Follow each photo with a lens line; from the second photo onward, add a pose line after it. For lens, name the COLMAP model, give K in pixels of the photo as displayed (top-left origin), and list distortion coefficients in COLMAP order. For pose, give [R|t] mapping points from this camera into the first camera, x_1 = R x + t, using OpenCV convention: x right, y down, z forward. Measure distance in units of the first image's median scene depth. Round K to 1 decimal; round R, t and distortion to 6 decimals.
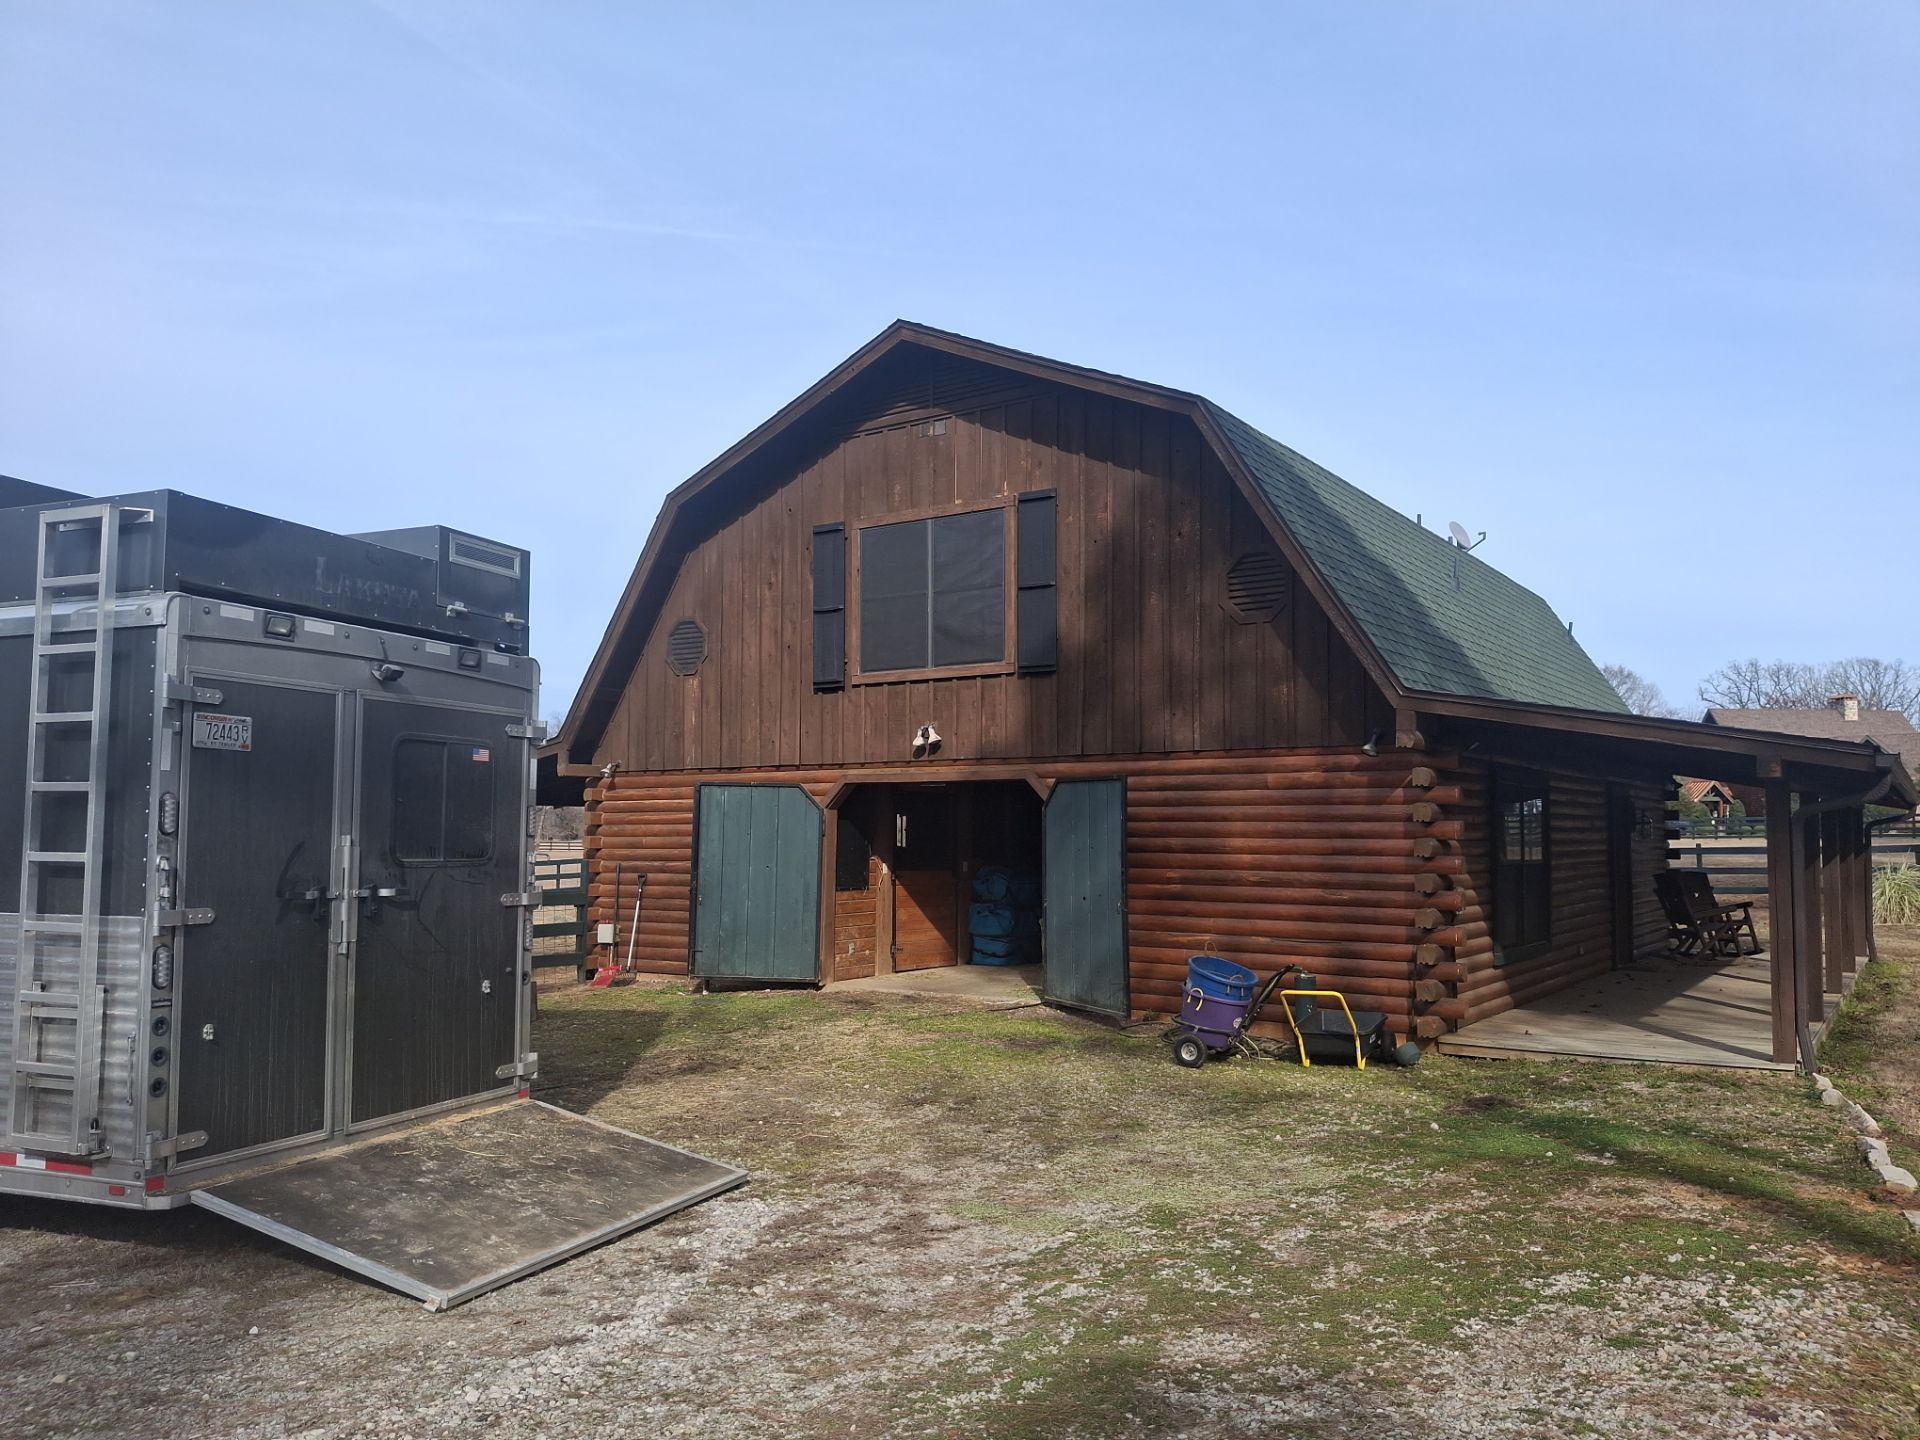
lens RADIAL K [[1468.5, 0, 964.0], [0, 1468.5, 742.3], [0, 0, 1]] dist [0.069407, -0.160047]
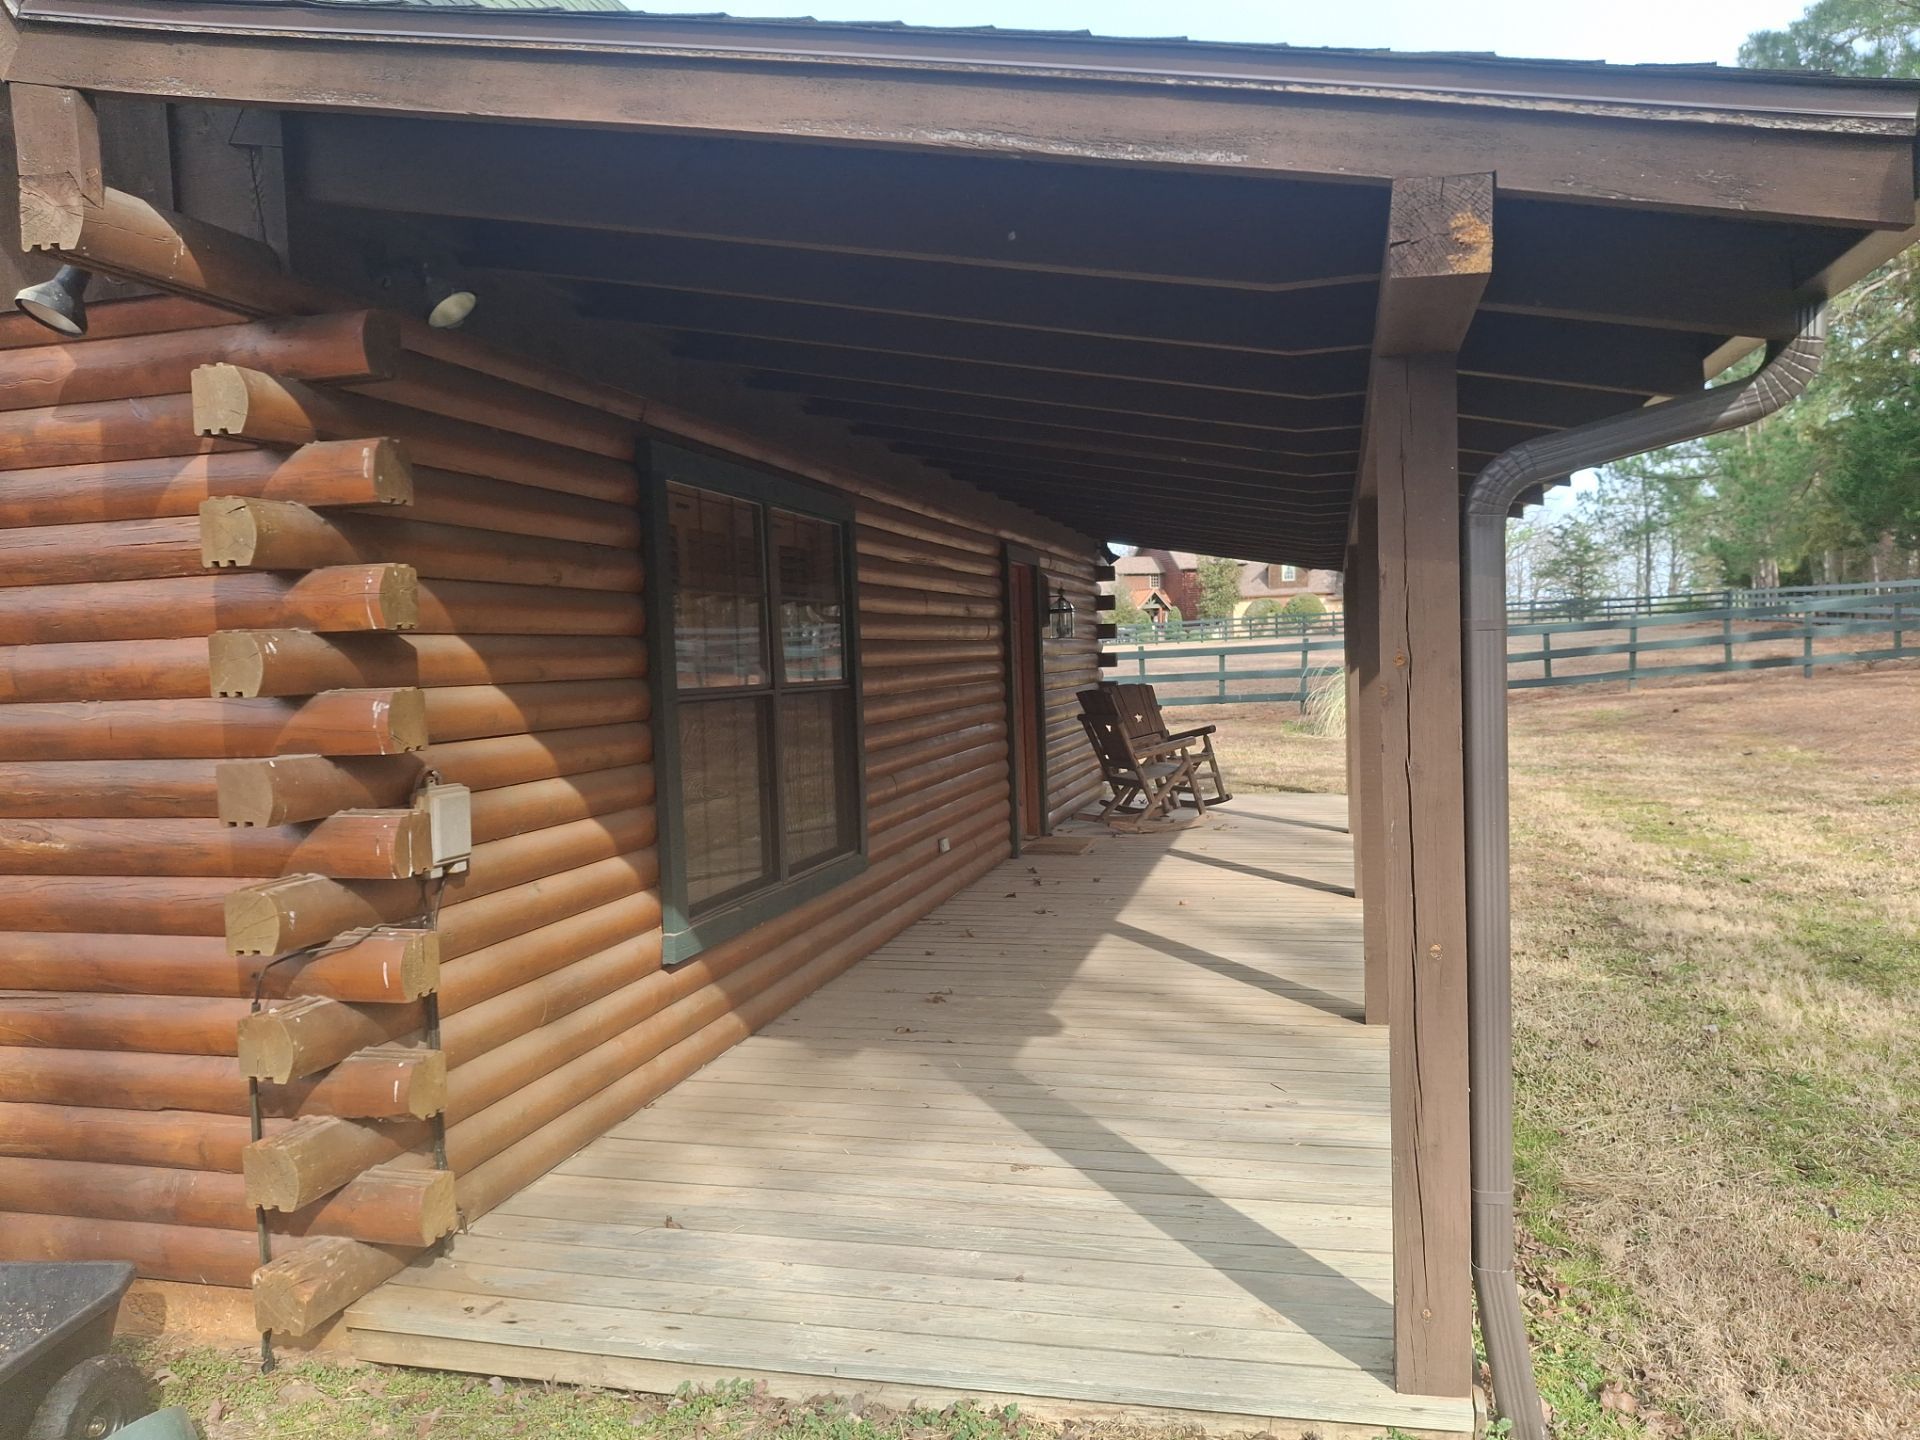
lens RADIAL K [[1468.5, 0, 964.0], [0, 1468.5, 742.3], [0, 0, 1]] dist [0.069407, -0.160047]
pose [[0.941759, -0.057014, 0.331420, 0.225347], [0.017567, 0.992518, 0.120824, 0.035993], [-0.335829, -0.107965, 0.935715, 0.454935]]
